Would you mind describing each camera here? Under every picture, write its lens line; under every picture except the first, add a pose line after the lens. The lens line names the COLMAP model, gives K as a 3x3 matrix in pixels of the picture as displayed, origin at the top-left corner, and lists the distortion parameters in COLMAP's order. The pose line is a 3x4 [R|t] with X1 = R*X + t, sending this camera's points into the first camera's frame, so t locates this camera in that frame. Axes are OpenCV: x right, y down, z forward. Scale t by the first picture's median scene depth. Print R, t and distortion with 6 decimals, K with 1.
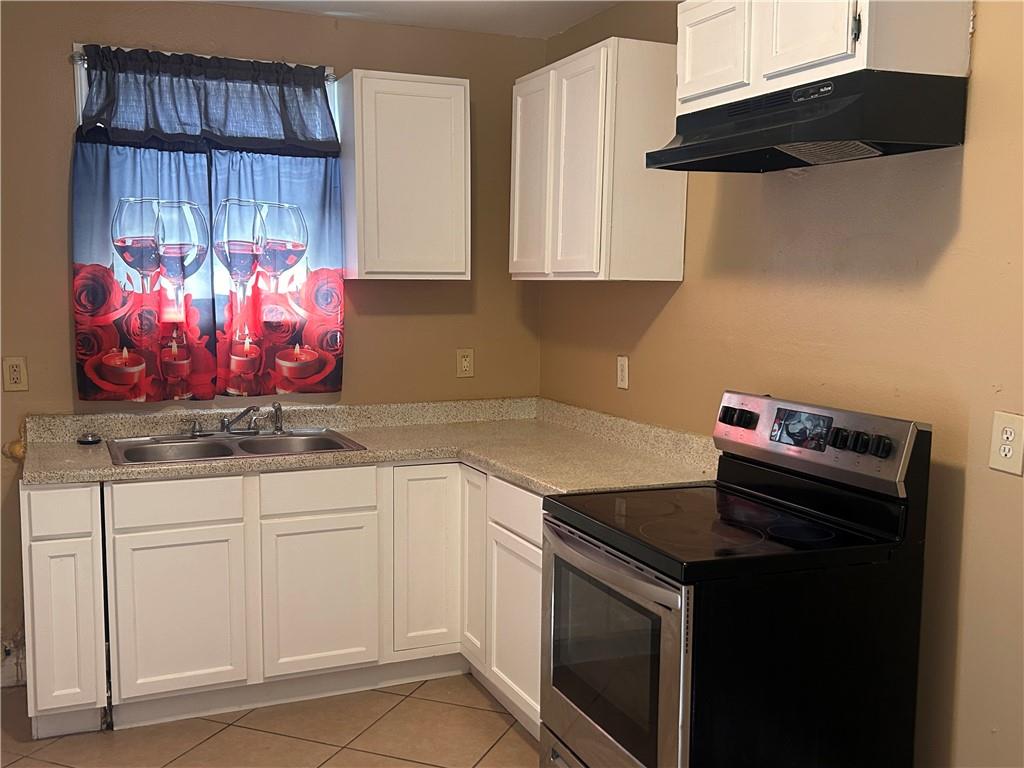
lens RADIAL K [[1028.4, 0, 513.7], [0, 1028.4, 384.6], [0, 0, 1]] dist [0.075099, 0.000000]
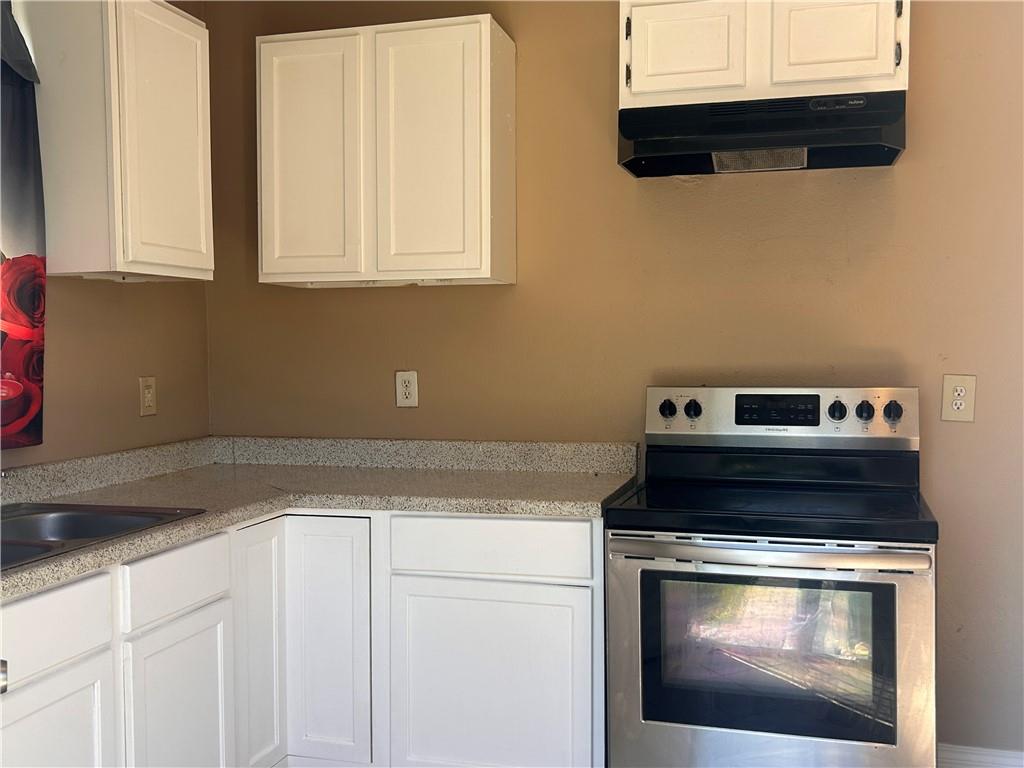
lens RADIAL K [[1028.4, 0, 514.4], [0, 1028.4, 383.0], [0, 0, 1]] dist [0.075099, 0.000000]
pose [[0.625155, -0.041204, 0.779413, -0.526911], [0.087902, 0.995969, -0.017852, 0.007101], [-0.775535, 0.079672, 0.626257, 0.374953]]
